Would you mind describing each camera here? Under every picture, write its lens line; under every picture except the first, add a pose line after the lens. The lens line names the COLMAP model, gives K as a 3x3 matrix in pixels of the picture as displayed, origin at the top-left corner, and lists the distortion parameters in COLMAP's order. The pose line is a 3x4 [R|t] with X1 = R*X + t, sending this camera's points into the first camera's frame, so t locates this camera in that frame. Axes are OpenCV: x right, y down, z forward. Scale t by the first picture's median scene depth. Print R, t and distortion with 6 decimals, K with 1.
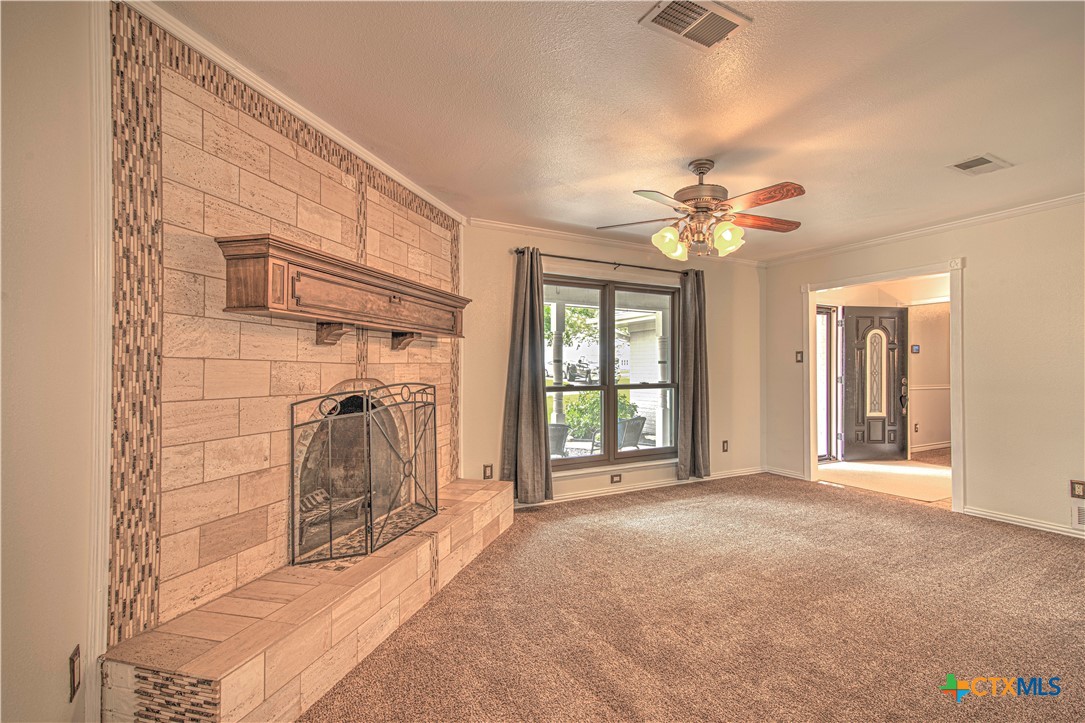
lens RADIAL K [[509.9, 0, 541.5], [0, 509.9, 361.9], [0, 0, 1]] dist [0.005175, 0.000662]
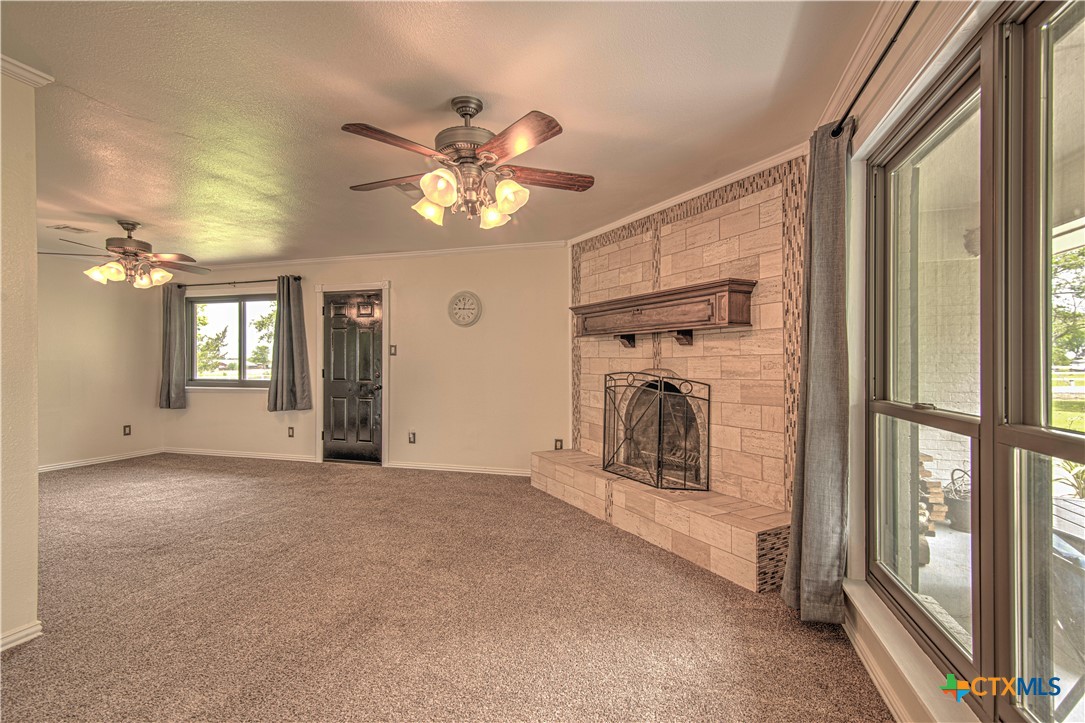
lens RADIAL K [[509.9, 0, 541.5], [0, 509.9, 364.6], [0, 0, 1]] dist [0.005175, 0.000662]
pose [[-0.727650, 0.001552, -0.685947, 0.849490], [0.007196, 0.999960, -0.005372, 0.026838], [0.685911, -0.008845, -0.727632, 1.816369]]
